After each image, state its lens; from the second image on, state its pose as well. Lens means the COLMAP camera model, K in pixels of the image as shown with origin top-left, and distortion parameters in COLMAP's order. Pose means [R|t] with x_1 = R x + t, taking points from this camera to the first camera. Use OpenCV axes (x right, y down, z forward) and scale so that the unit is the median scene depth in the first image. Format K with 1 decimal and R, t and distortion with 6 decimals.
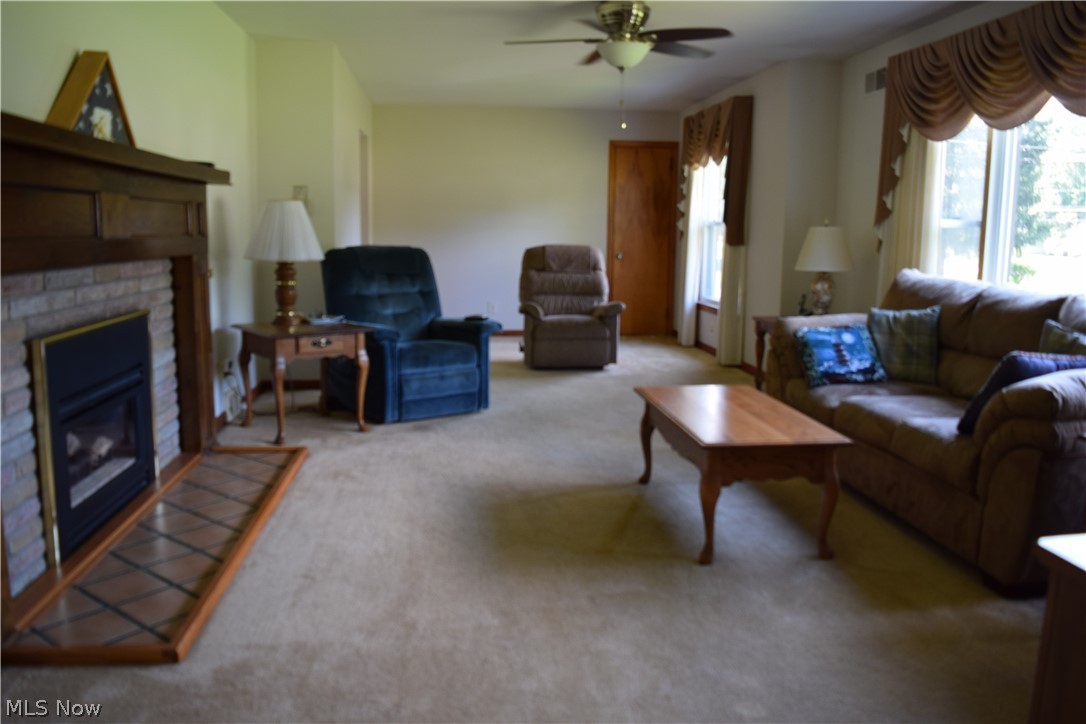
lens RADIAL K [[858.4, 0, 535.4], [0, 858.4, 363.1], [0, 0, 1]] dist [-0.095443, 0.021230]
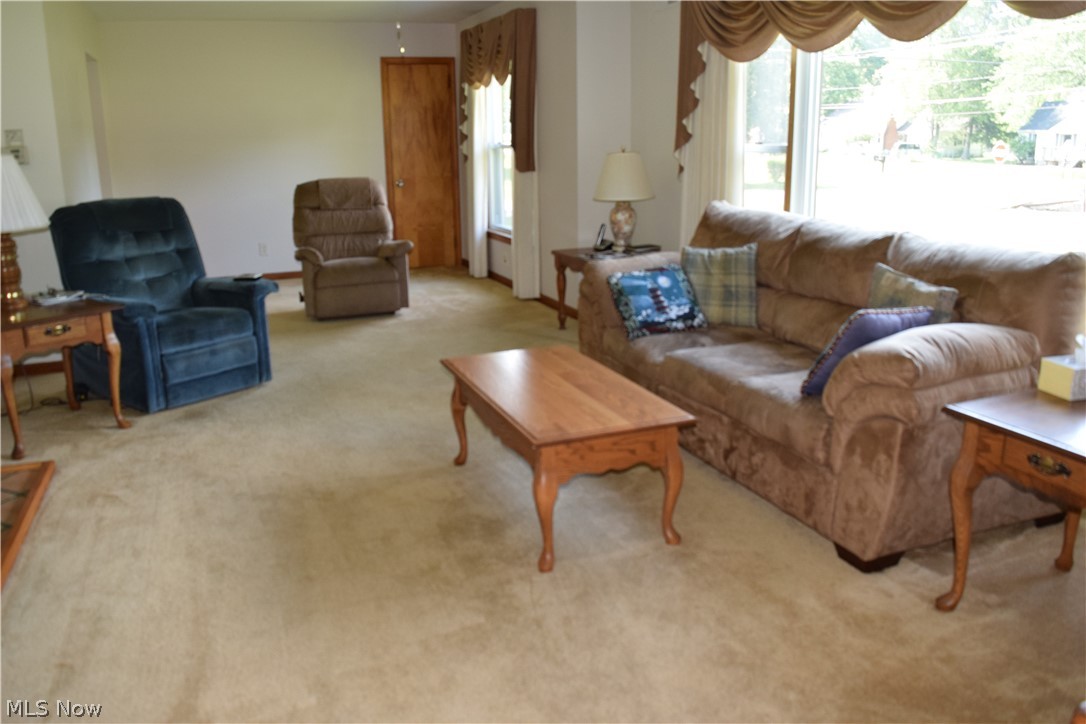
lens RADIAL K [[858.4, 0, 537.3], [0, 858.4, 359.6], [0, 0, 1]] dist [-0.095443, 0.021230]
pose [[0.965330, -0.093830, 0.243587, -0.002704], [0.069165, 0.991751, 0.107921, -0.051366], [-0.251704, -0.087332, 0.963856, 0.111288]]
